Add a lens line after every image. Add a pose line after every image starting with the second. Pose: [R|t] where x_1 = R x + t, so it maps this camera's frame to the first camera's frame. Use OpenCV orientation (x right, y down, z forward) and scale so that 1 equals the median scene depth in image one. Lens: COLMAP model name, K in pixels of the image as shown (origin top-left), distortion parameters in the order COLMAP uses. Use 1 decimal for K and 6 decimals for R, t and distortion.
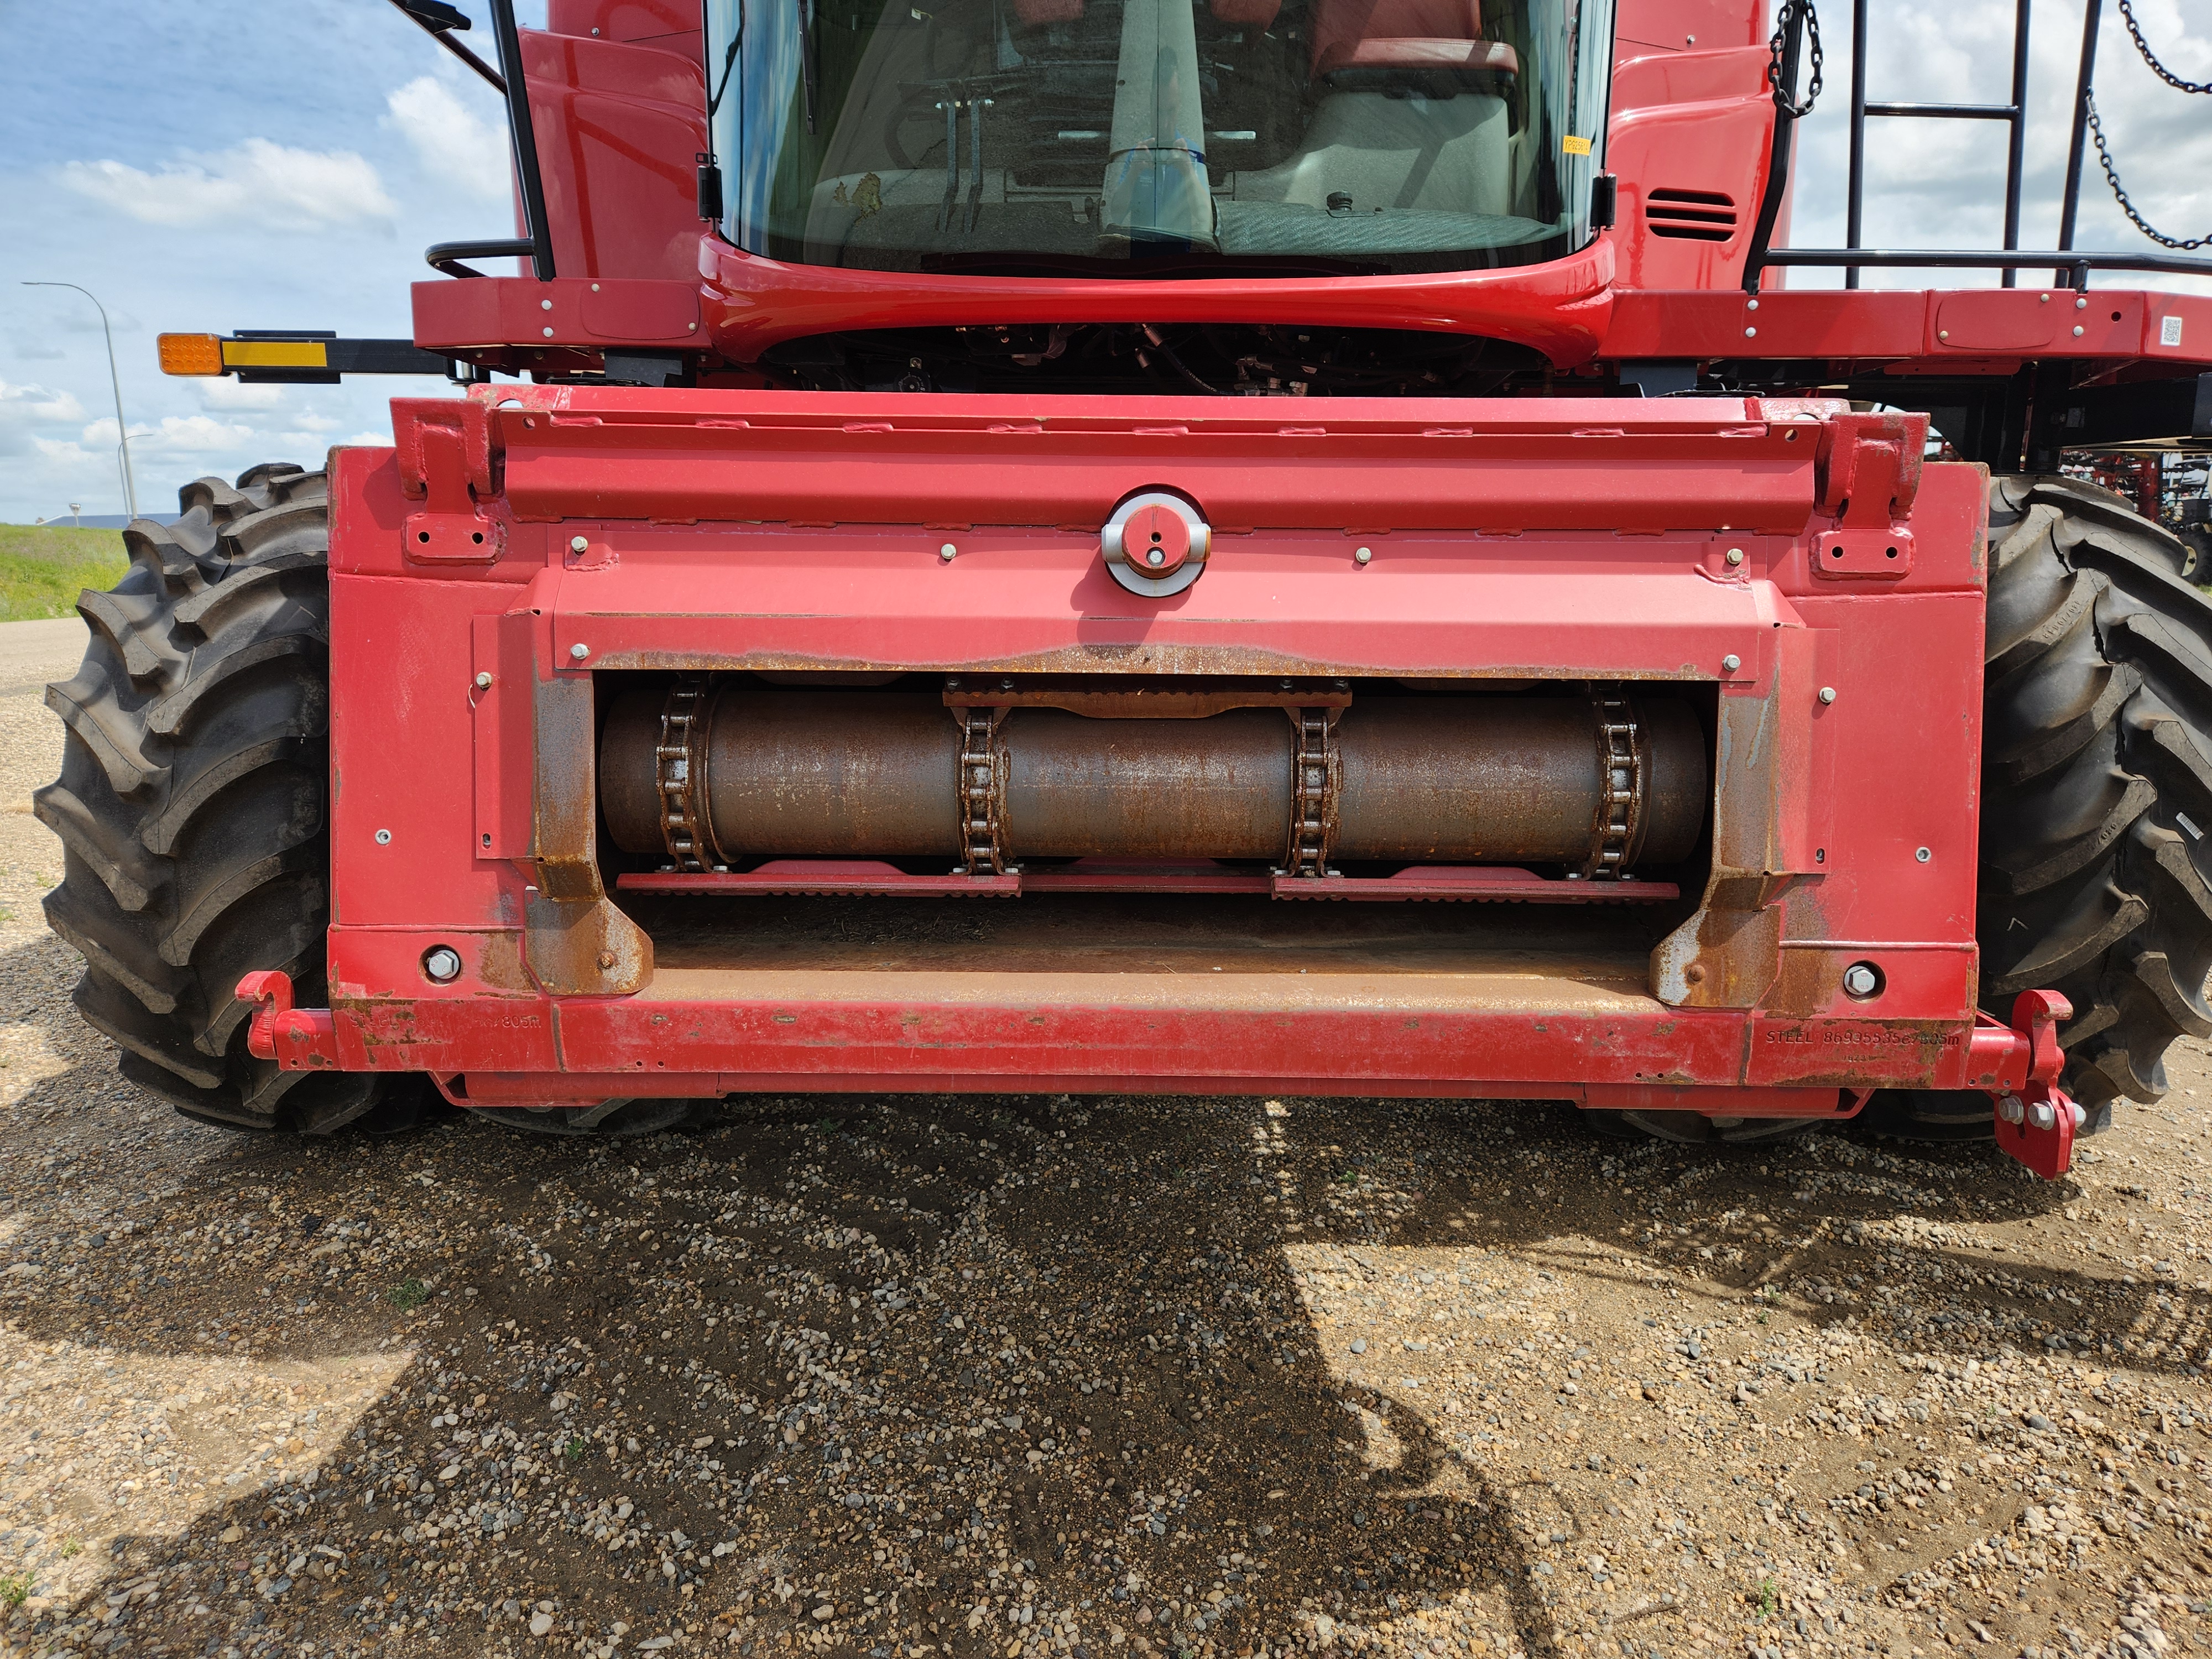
lens RADIAL K [[1494.1, 0, 1137.5], [0, 1494.1, 790.7], [0, 0, 1]] dist [0.065729, -0.037806]
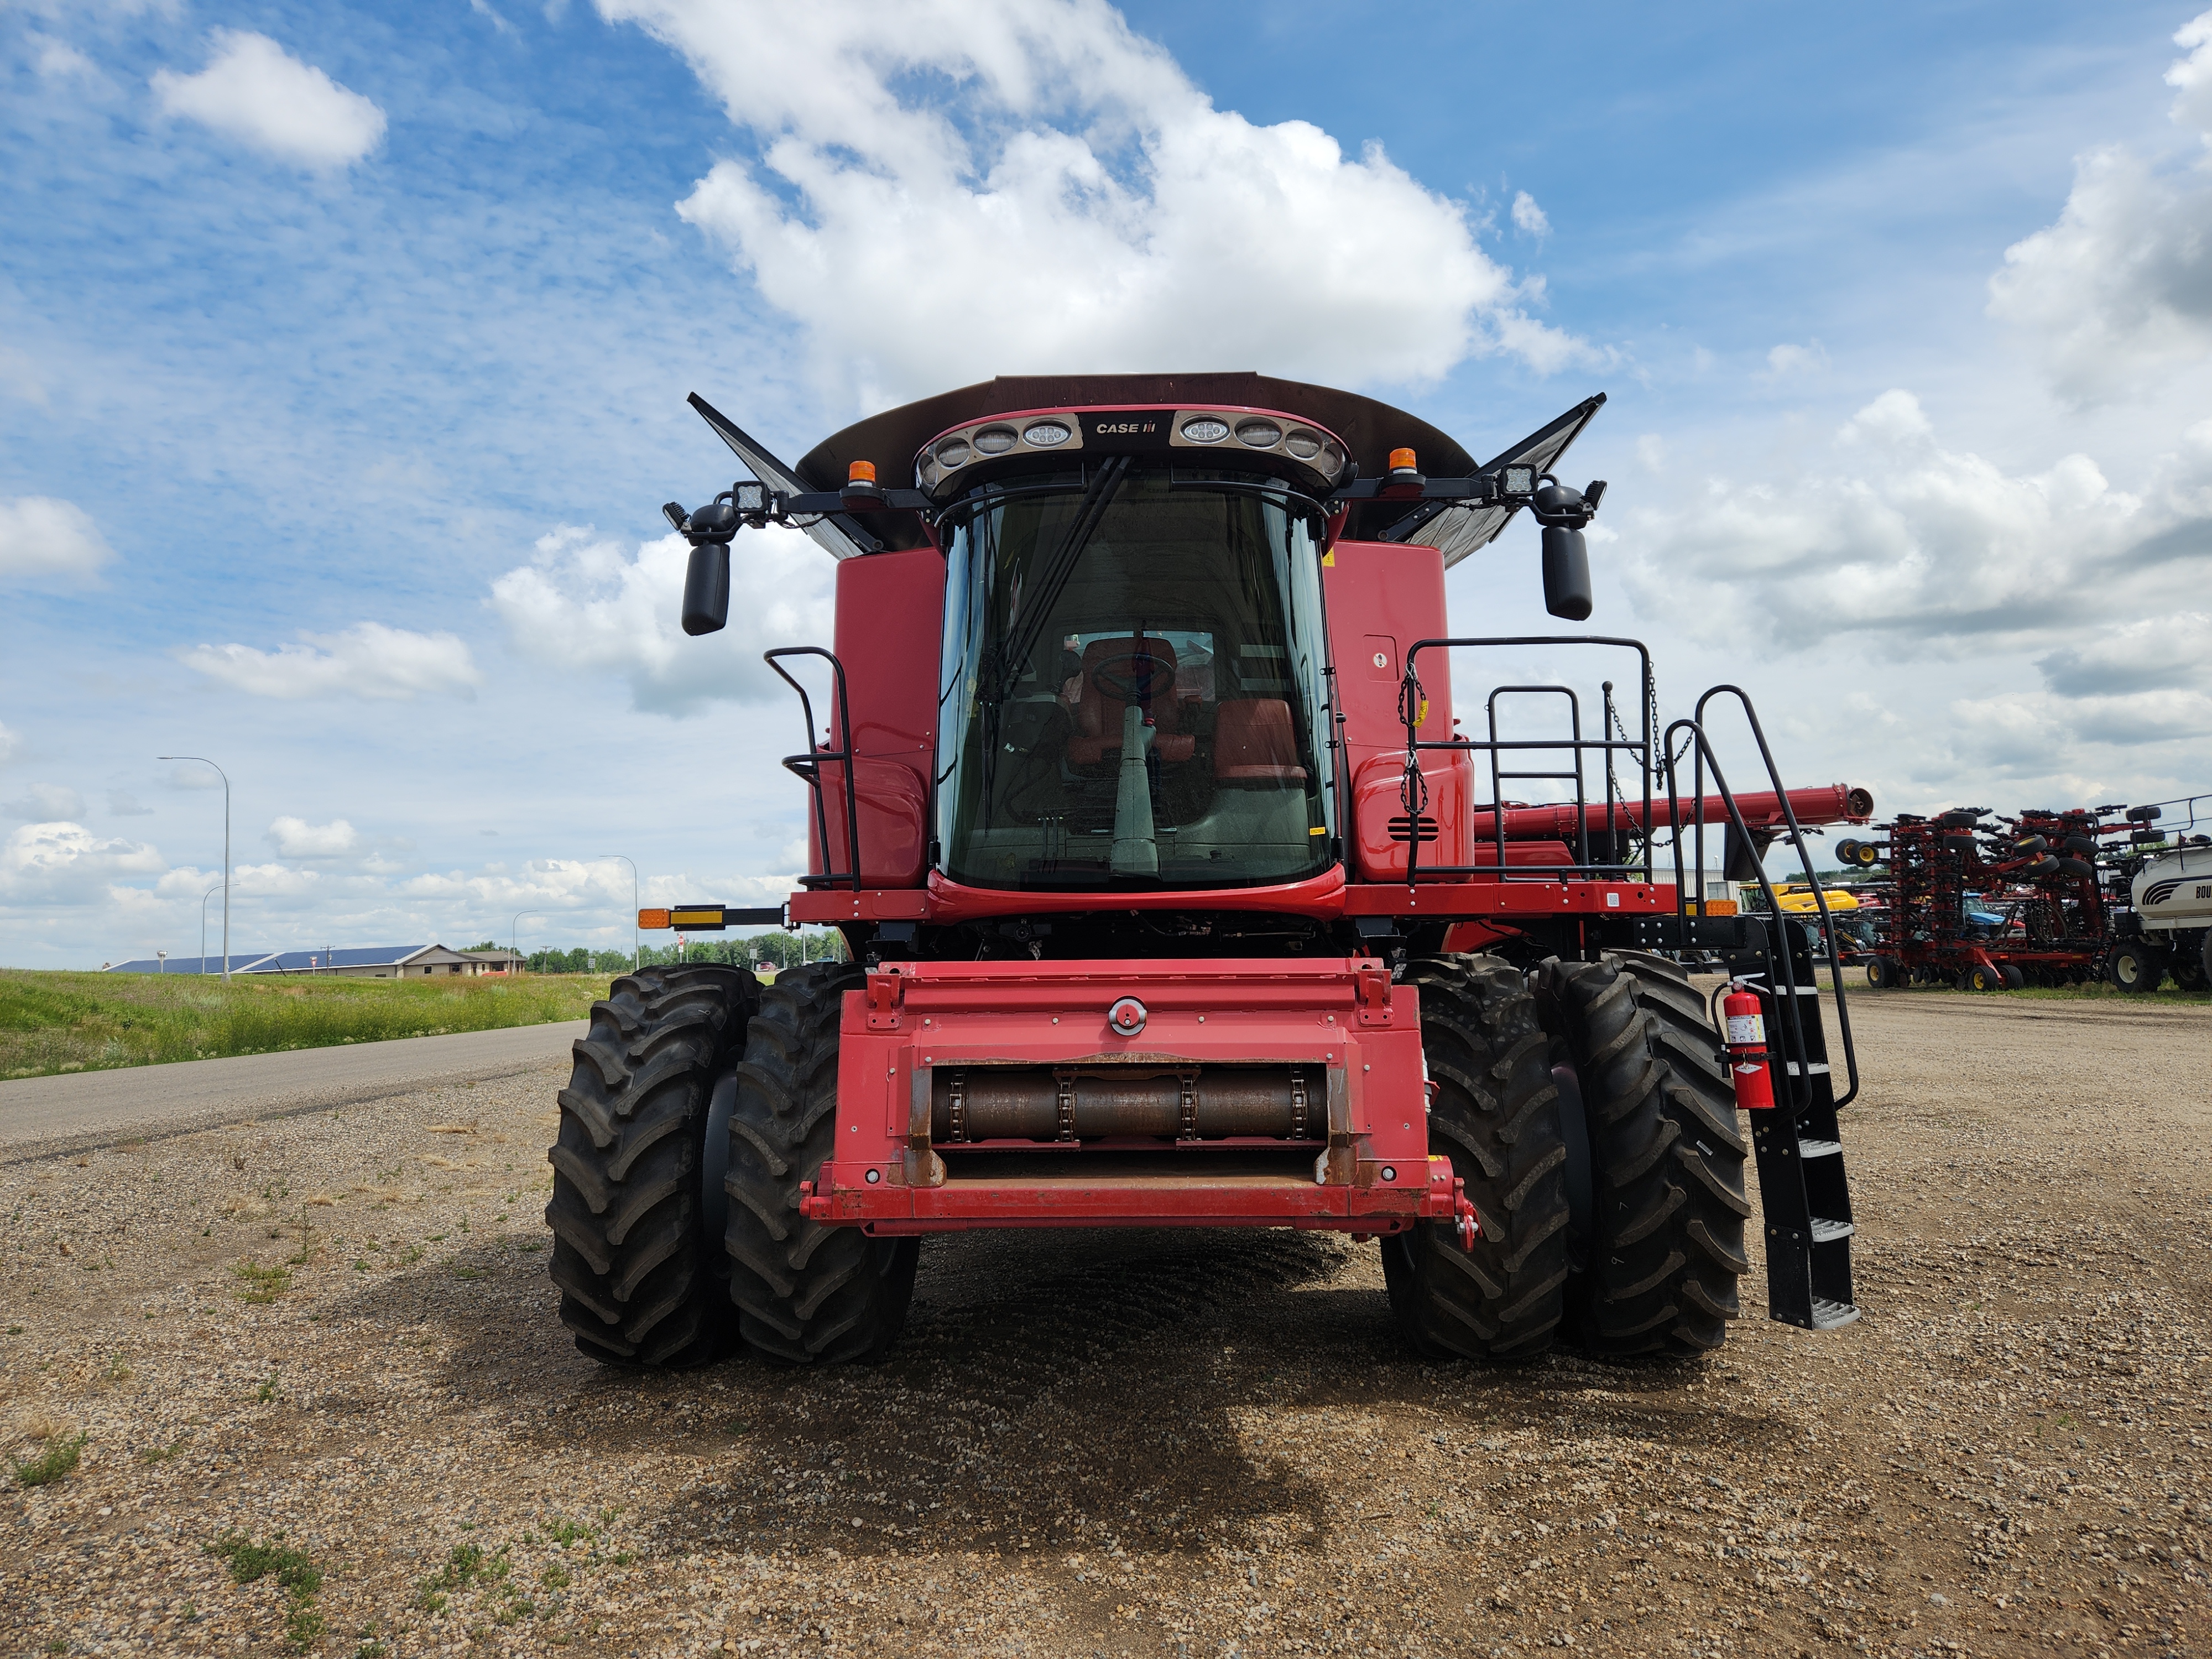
lens RADIAL K [[1494.1, 0, 1131.5], [0, 1494.1, 791.9], [0, 0, 1]] dist [0.065729, -0.037806]
pose [[0.999595, -0.021610, -0.018531, 0.045725], [0.015781, 0.962425, -0.271088, 0.110596], [0.023693, 0.270685, 0.962376, -1.053089]]
